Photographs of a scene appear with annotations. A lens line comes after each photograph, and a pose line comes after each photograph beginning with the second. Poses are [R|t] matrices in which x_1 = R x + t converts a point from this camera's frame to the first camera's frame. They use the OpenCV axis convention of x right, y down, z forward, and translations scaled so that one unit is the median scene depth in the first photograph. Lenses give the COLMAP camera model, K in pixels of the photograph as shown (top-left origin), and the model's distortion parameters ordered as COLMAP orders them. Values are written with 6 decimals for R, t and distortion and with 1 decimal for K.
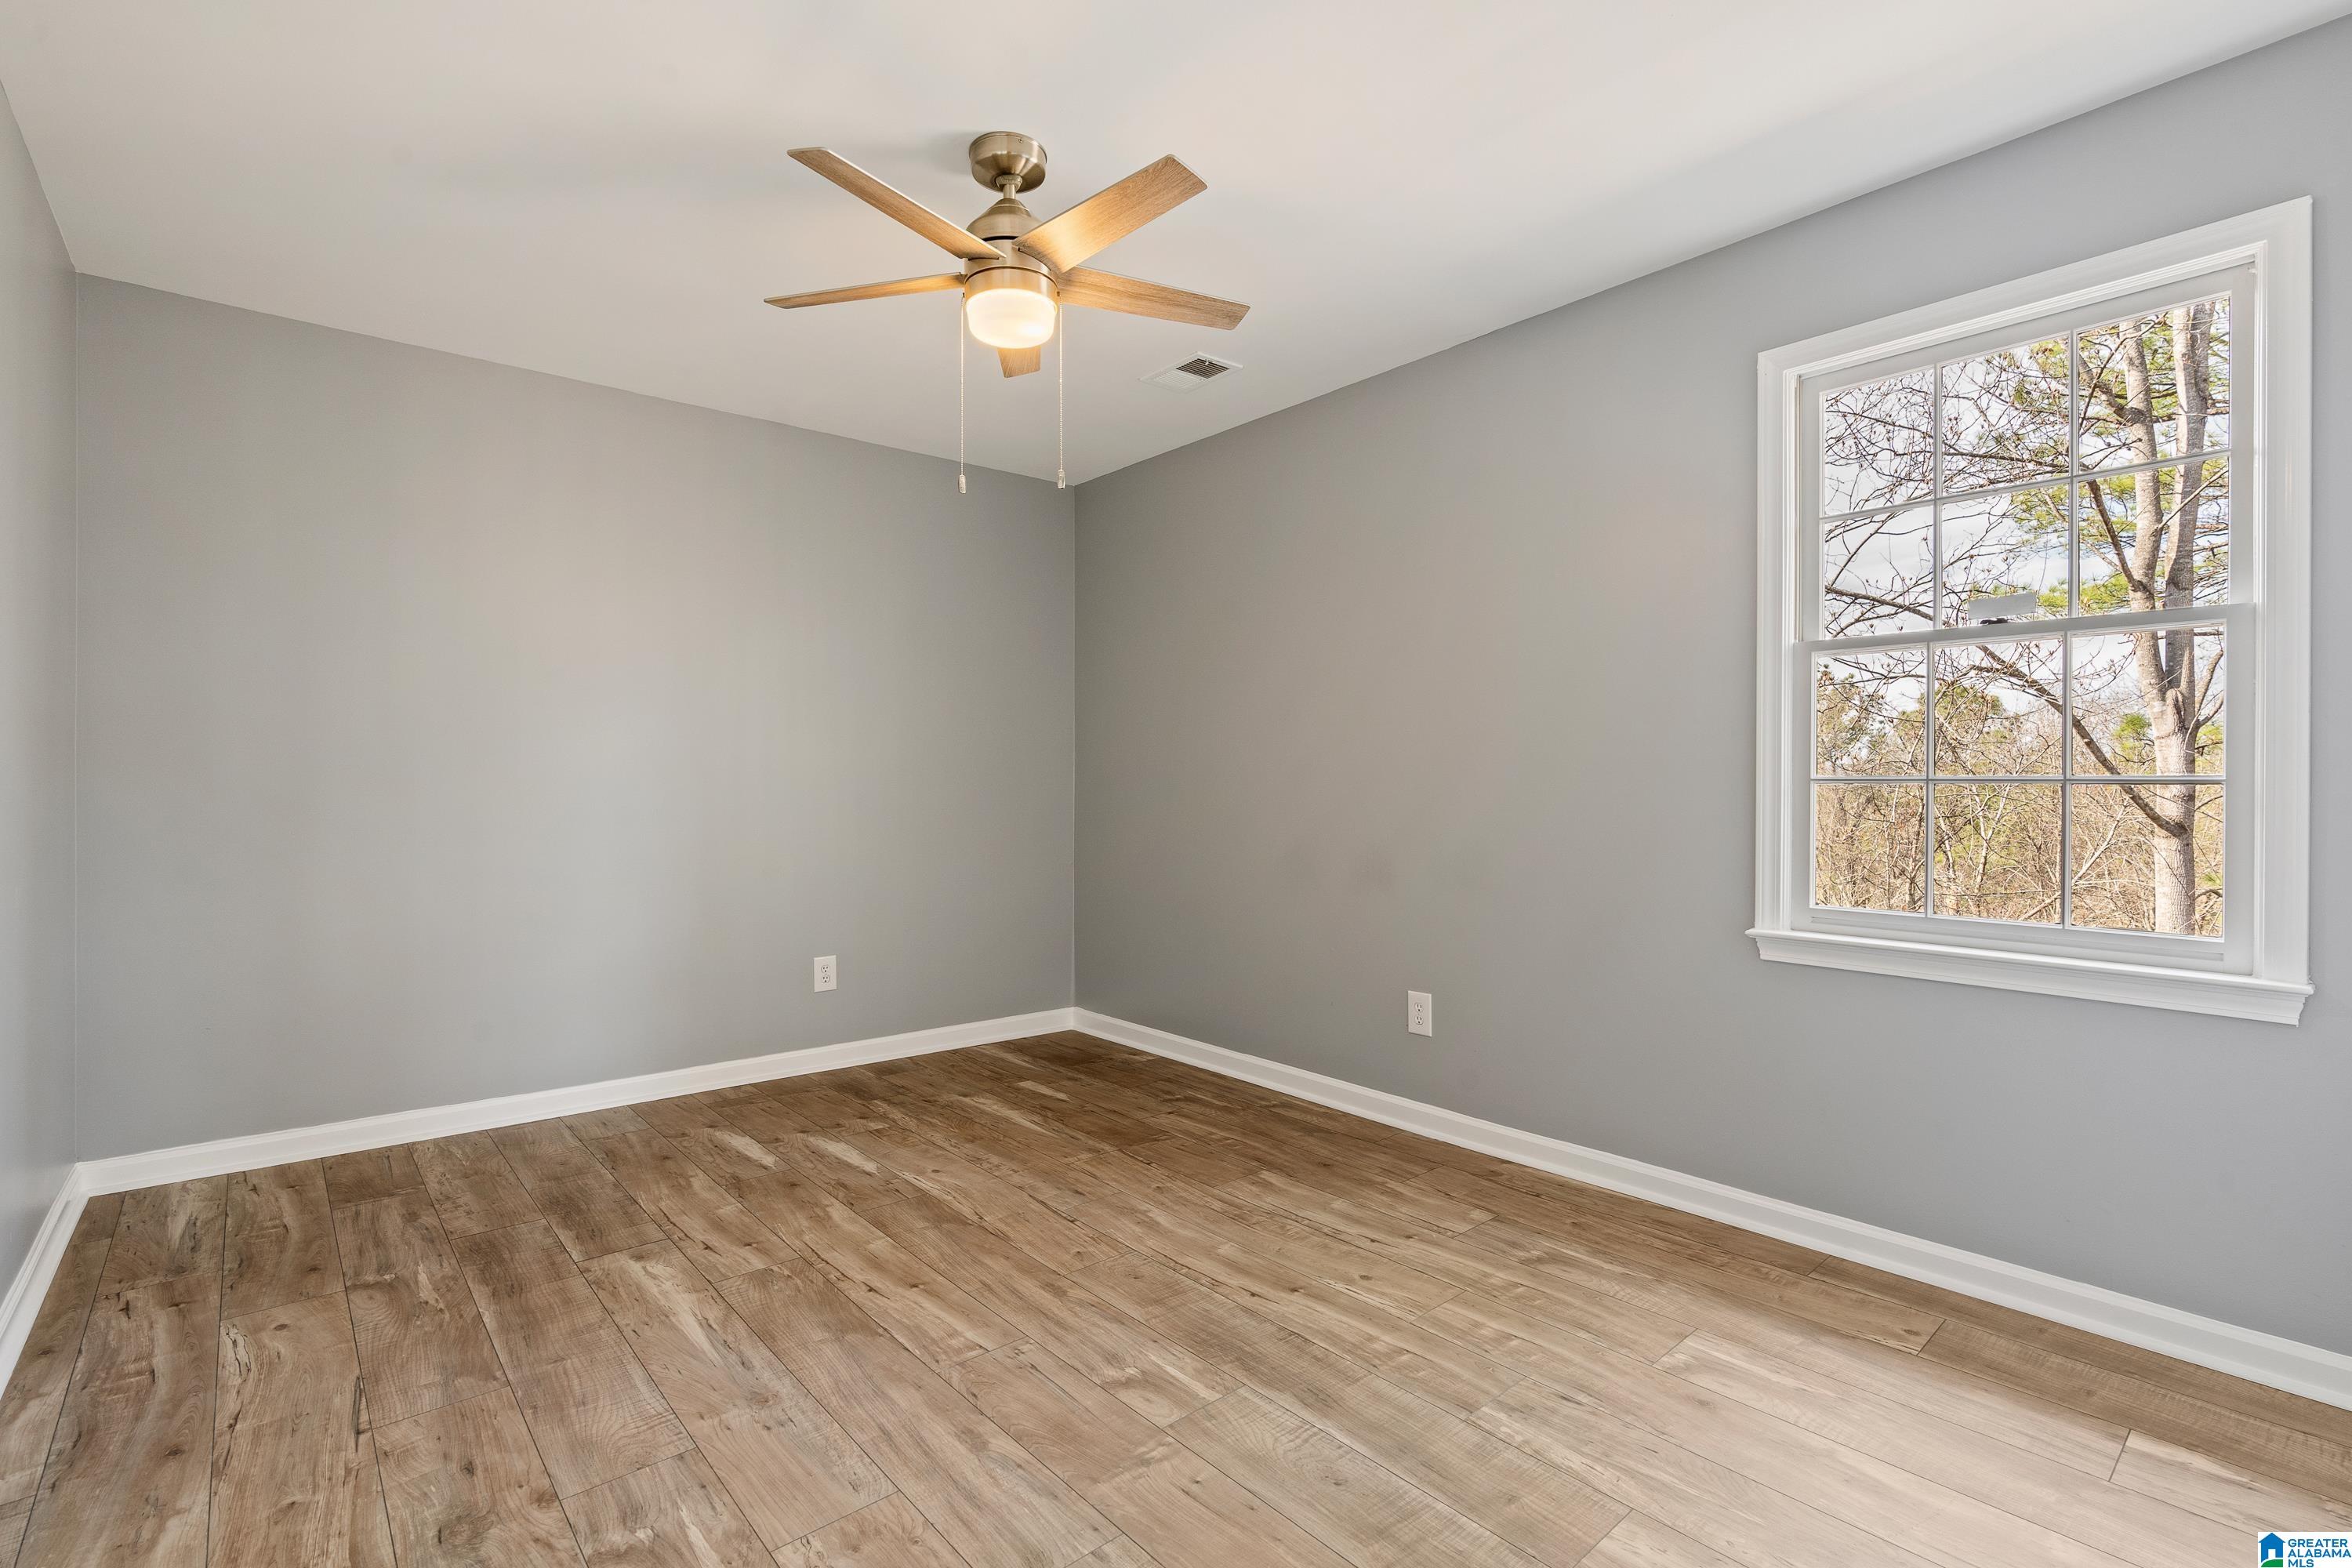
lens RADIAL K [[1066.2, 0, 1176.0], [0, 1066.2, 784.0], [0, 0, 1]] dist [-0.005687, 0.000834]
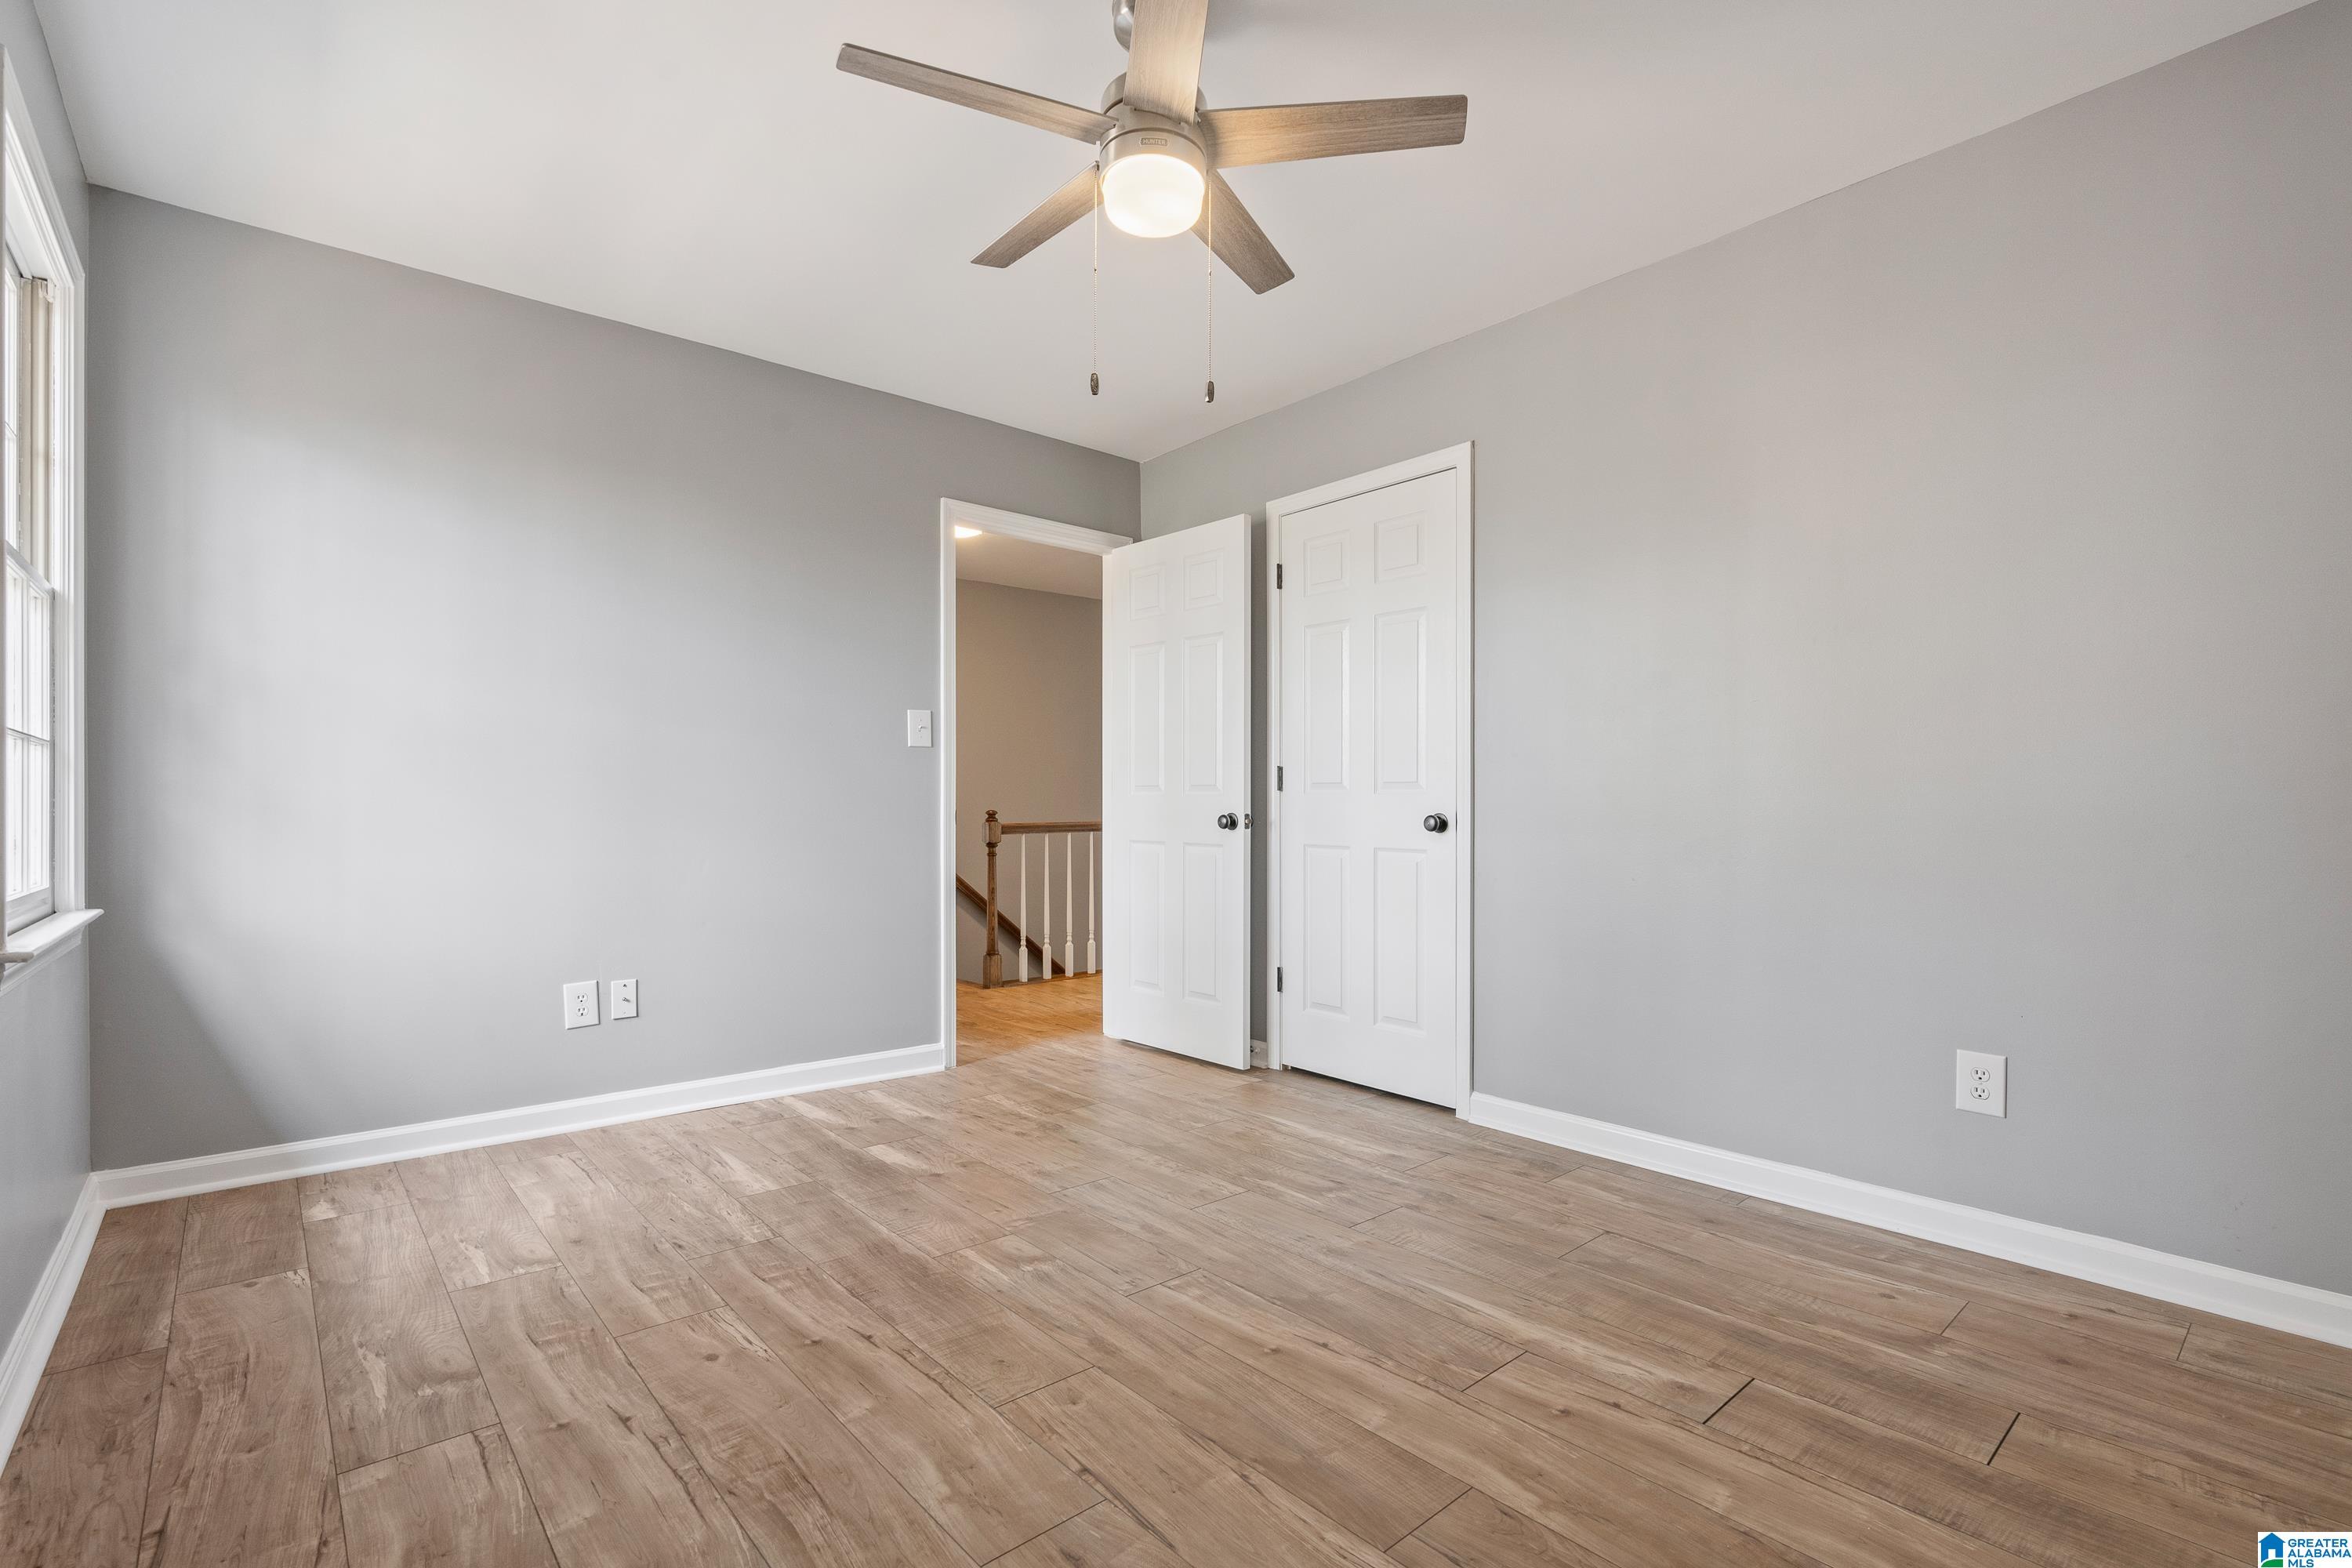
lens RADIAL K [[1066.2, 0, 1176.0], [0, 1066.2, 784.0], [0, 0, 1]] dist [-0.005687, 0.000834]
pose [[-0.999998, -0.001395, -0.001088, -0.175734], [-0.001372, 0.999794, -0.020264, 0.056519], [0.001116, -0.020262, -0.999794, 1.910990]]
